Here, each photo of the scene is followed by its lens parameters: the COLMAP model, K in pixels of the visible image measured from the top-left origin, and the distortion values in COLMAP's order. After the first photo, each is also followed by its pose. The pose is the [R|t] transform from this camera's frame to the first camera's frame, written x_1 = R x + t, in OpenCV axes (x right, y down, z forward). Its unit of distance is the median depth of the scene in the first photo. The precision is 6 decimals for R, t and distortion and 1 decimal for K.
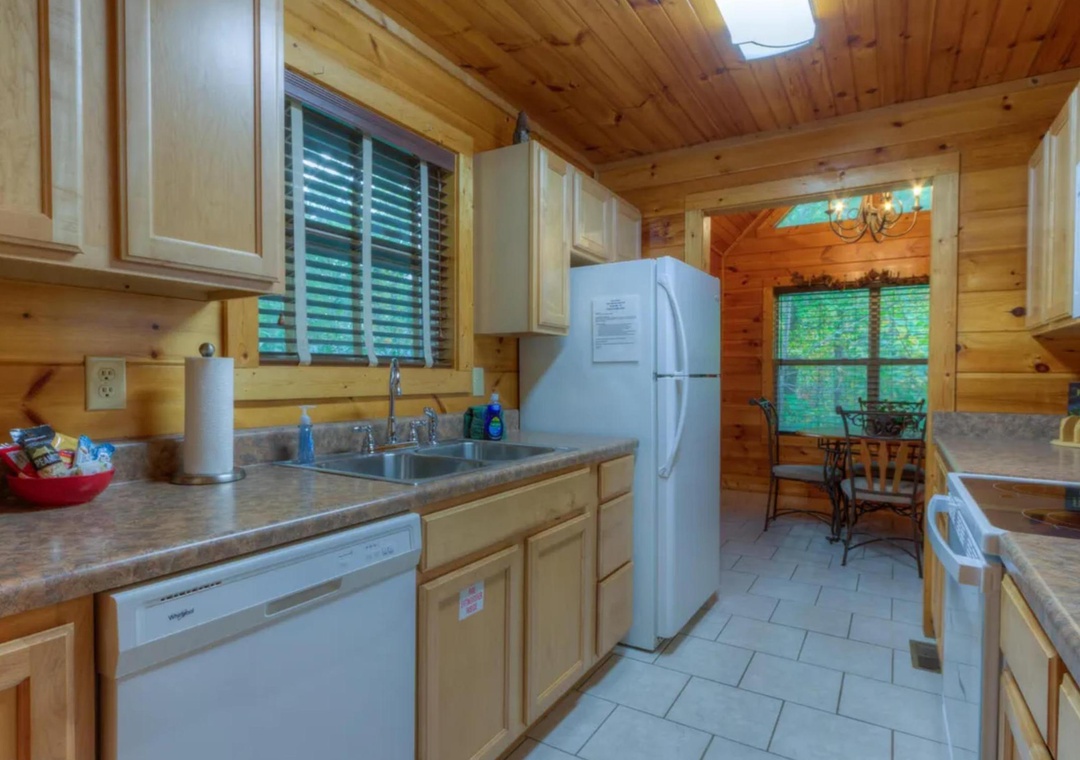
lens RADIAL K [[591.1, 0, 538.3], [0, 591.1, 387.2], [0, 0, 1]] dist [-0.005374, 0.005285]
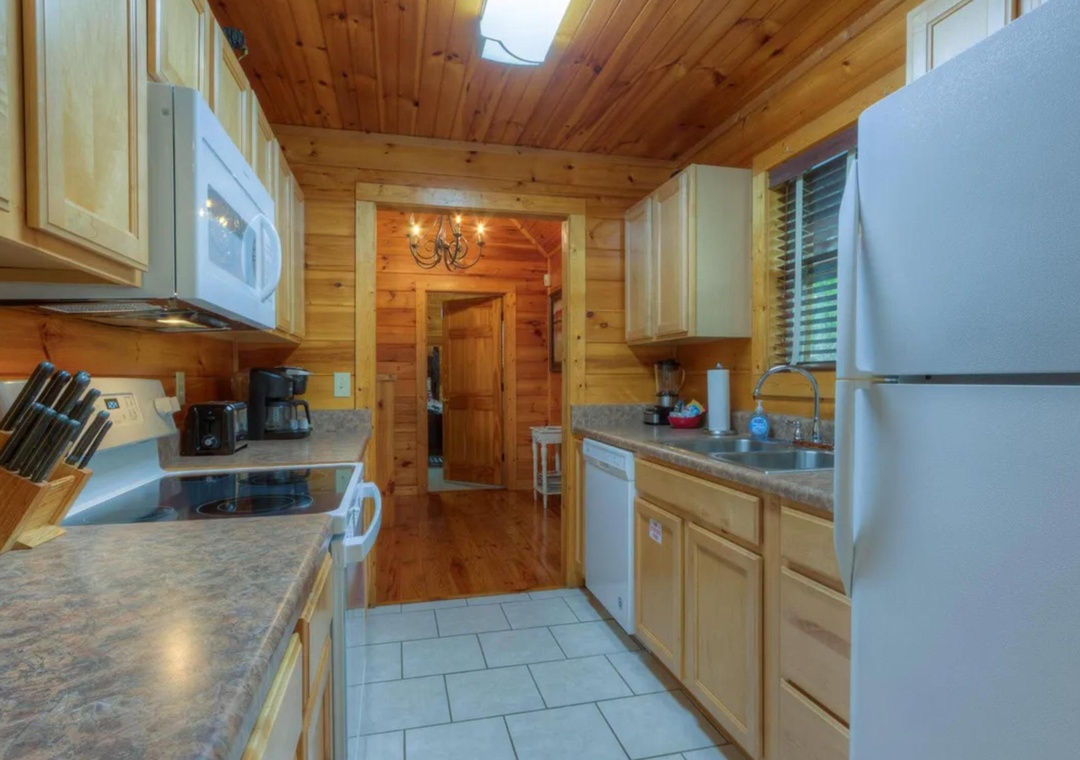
lens RADIAL K [[591.1, 0, 530.9], [0, 591.1, 383.4], [0, 0, 1]] dist [-0.005374, 0.005285]
pose [[-0.711858, 0.000707, -0.702323, 0.906893], [-0.016401, 0.999710, 0.017630, -0.023586], [0.702132, 0.024069, -0.711640, 1.446184]]
